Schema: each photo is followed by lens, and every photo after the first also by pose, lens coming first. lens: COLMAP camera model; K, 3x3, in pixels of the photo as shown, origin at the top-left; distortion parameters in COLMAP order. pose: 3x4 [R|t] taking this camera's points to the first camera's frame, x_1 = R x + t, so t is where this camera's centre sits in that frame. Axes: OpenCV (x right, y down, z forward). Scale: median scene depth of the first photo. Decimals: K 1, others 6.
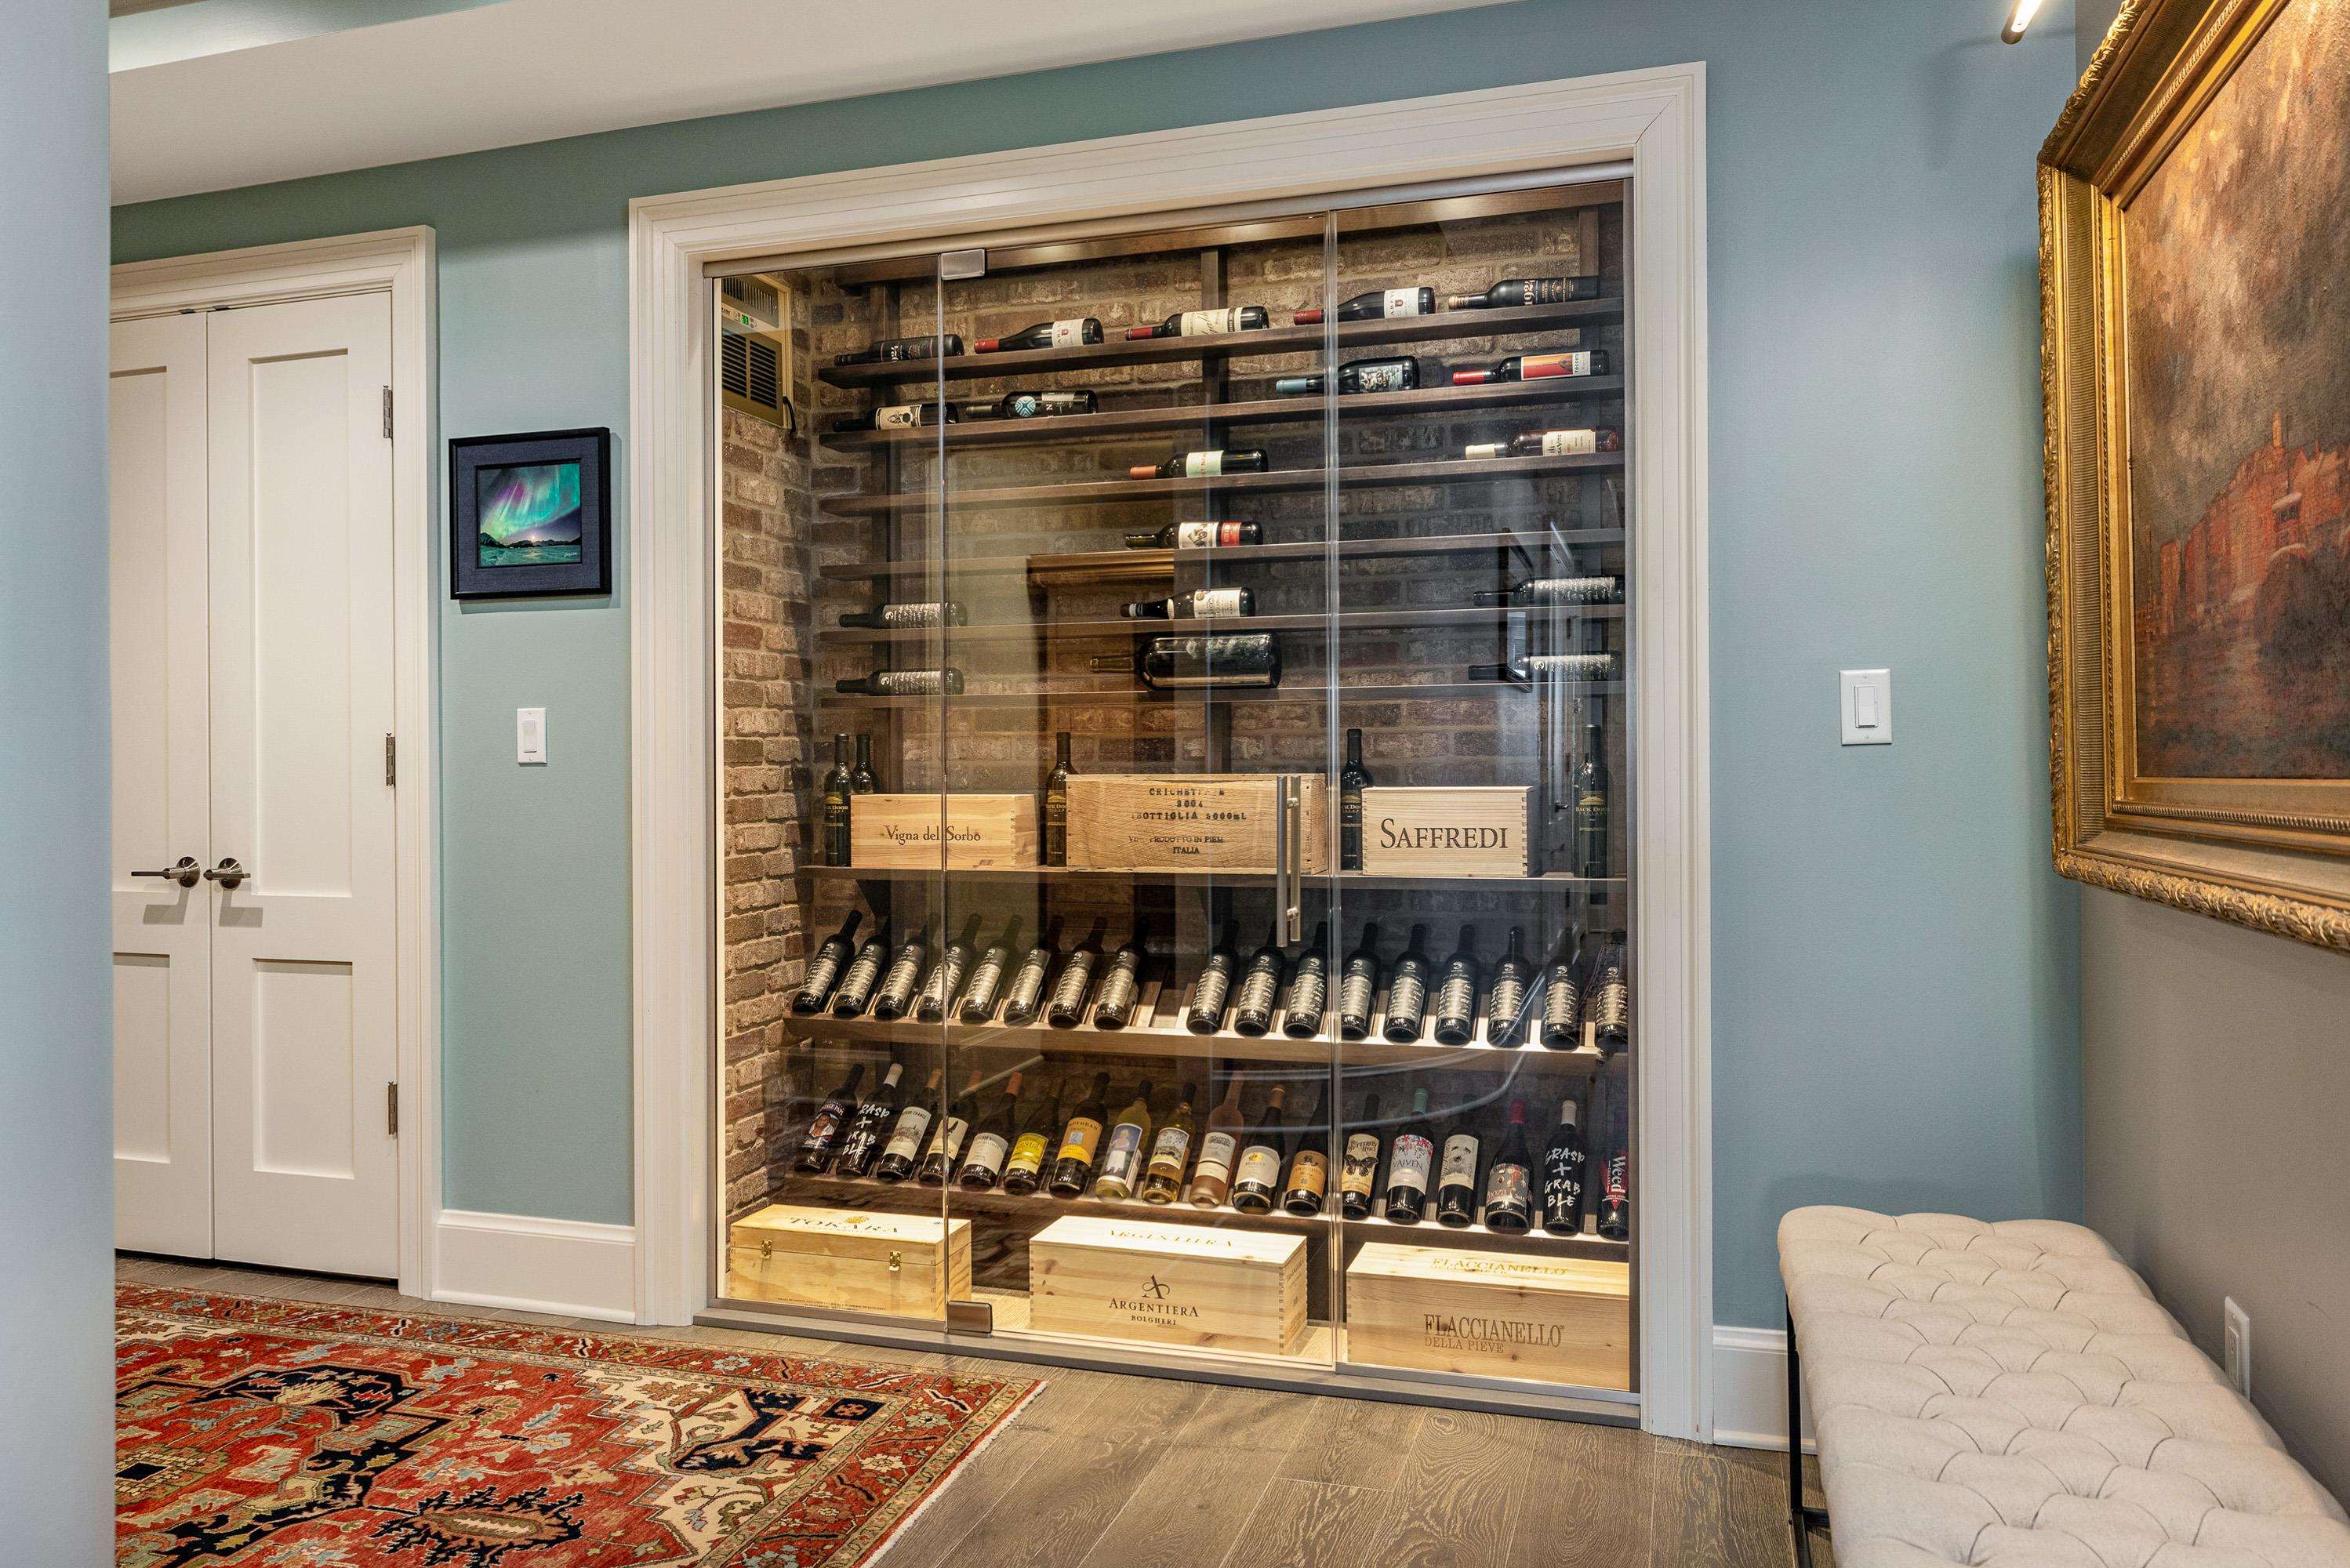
lens RADIAL K [[1626.2, 0, 1174.8], [0, 1626.2, 776.6], [0, 0, 1]] dist [0.006242, -0.004401]
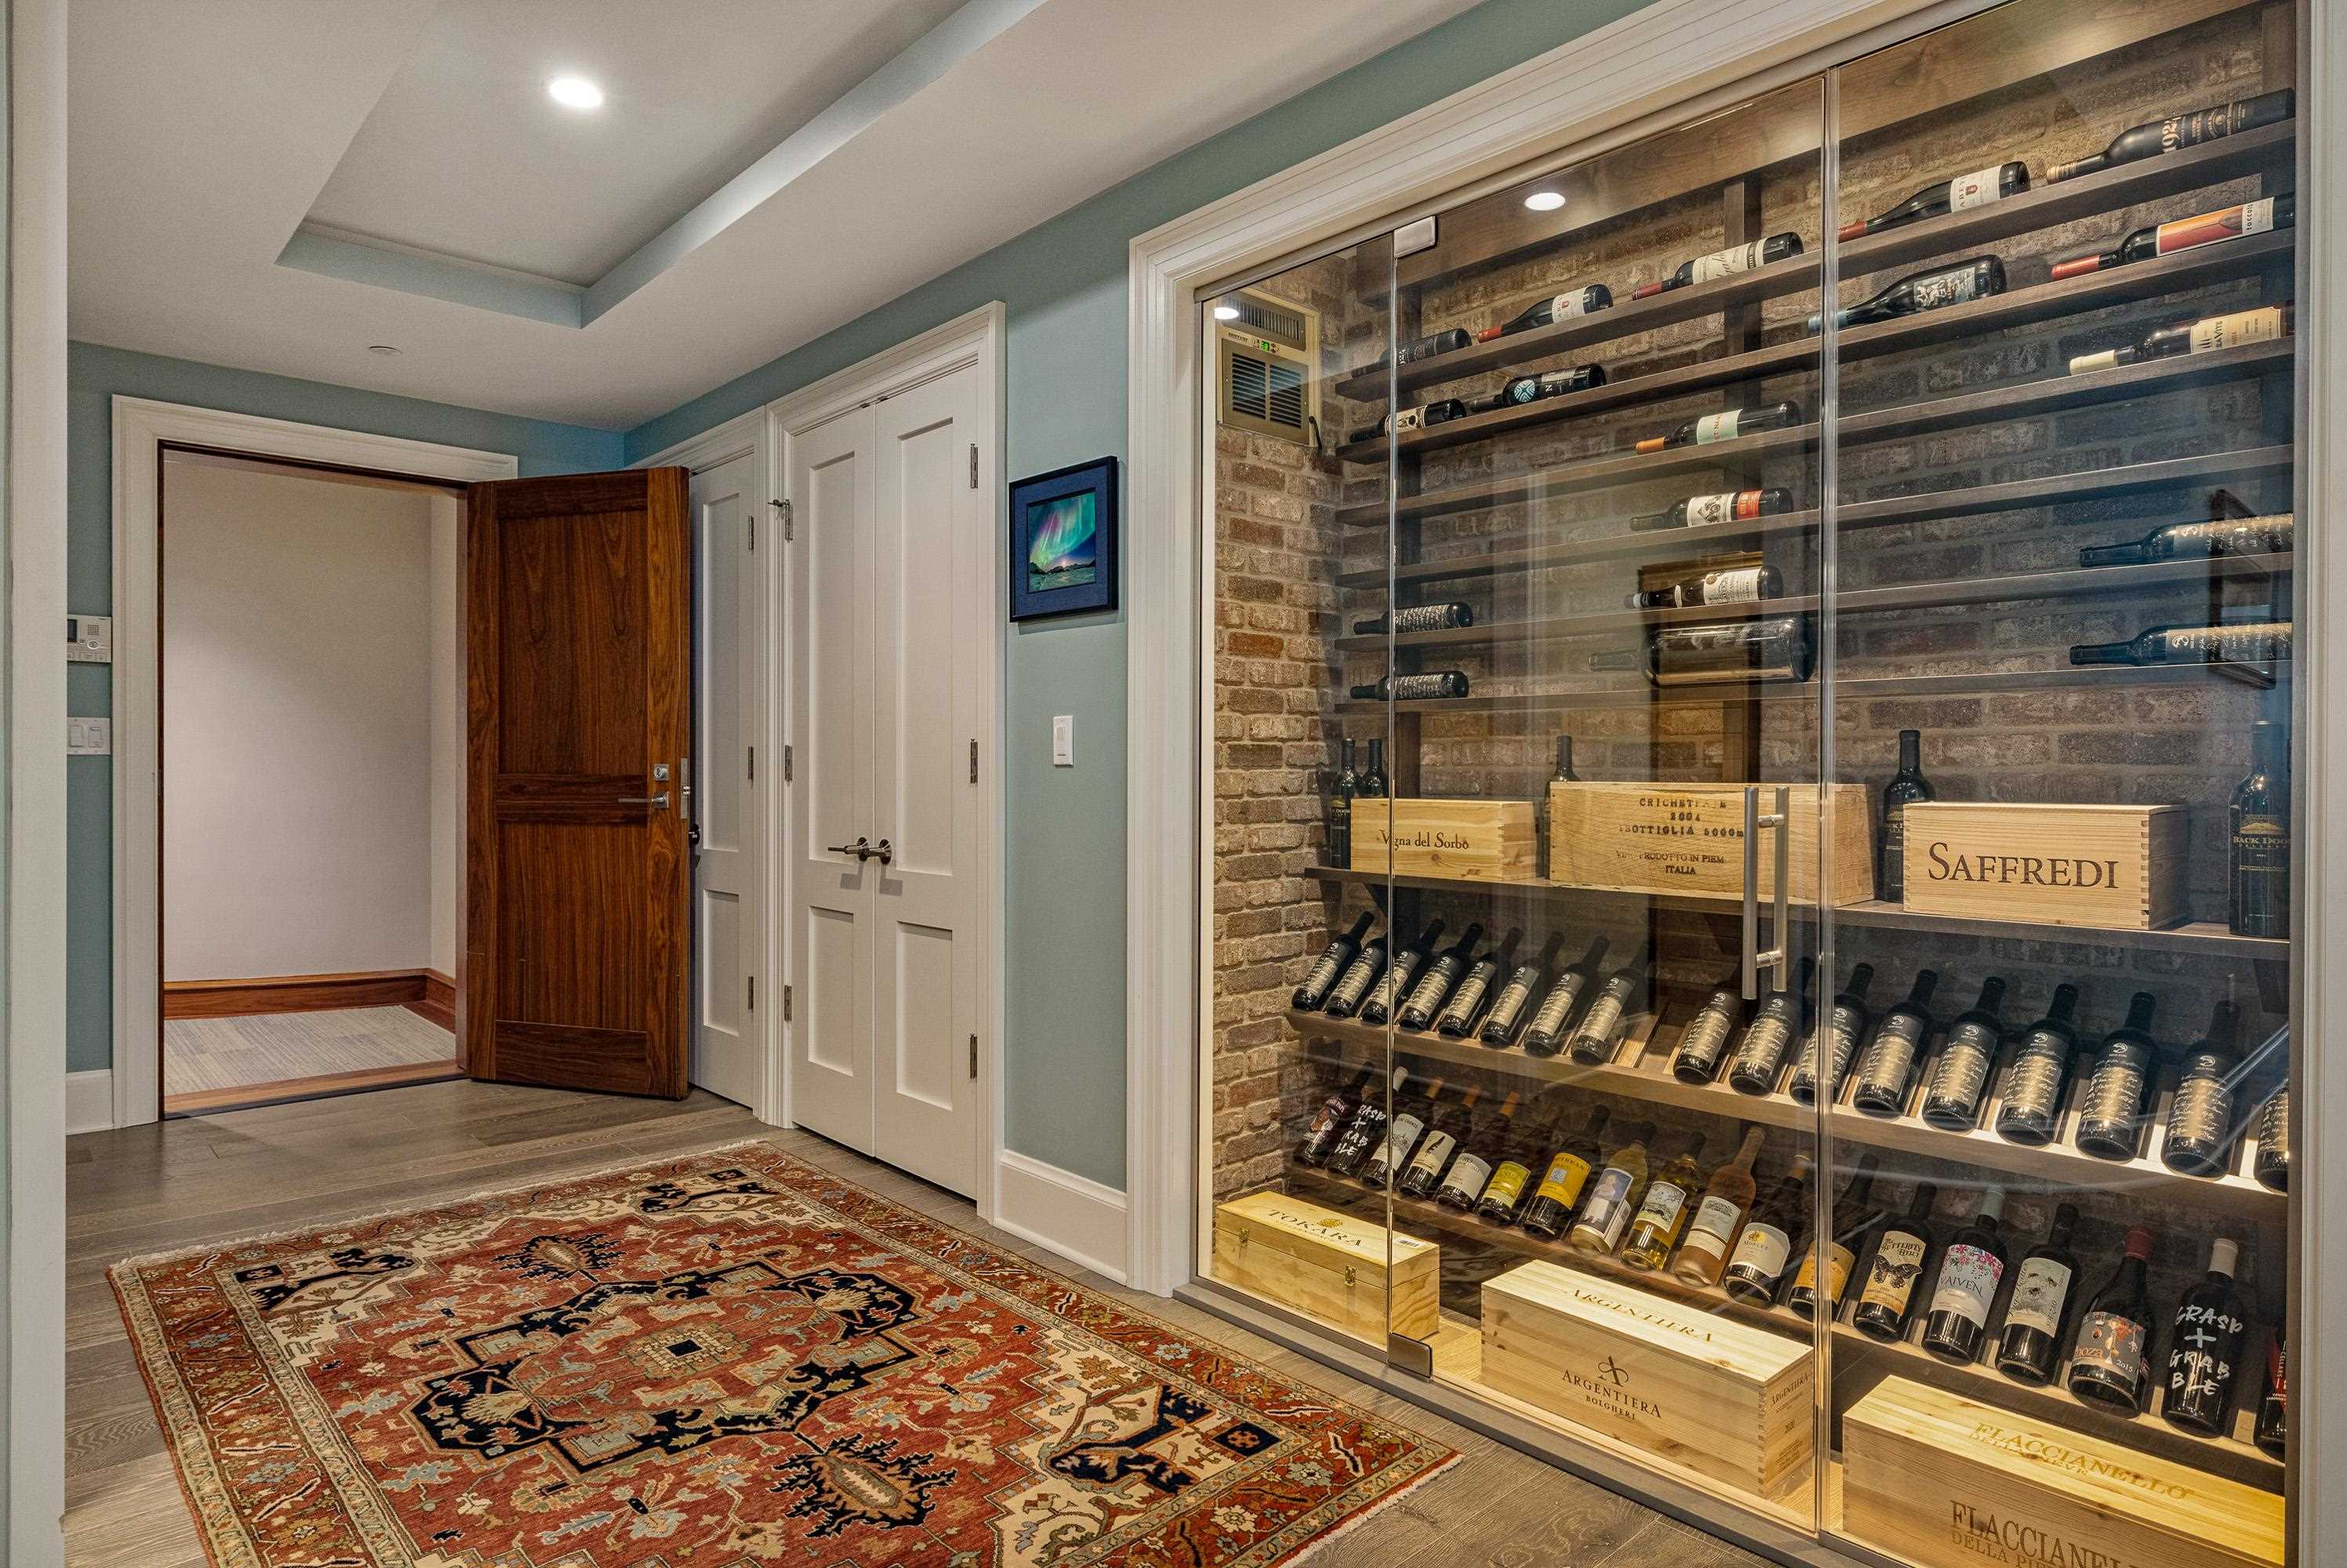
lens RADIAL K [[1318.7, 0, 1173.4], [0, 1318.7, 781.1], [0, 0, 1]] dist [0.001871, -0.002035]
pose [[0.868333, 0.013138, -0.495808, 0.121836], [-0.012154, 0.999913, 0.005212, -0.002877], [0.495833, 0.001500, 0.868417, 0.251392]]
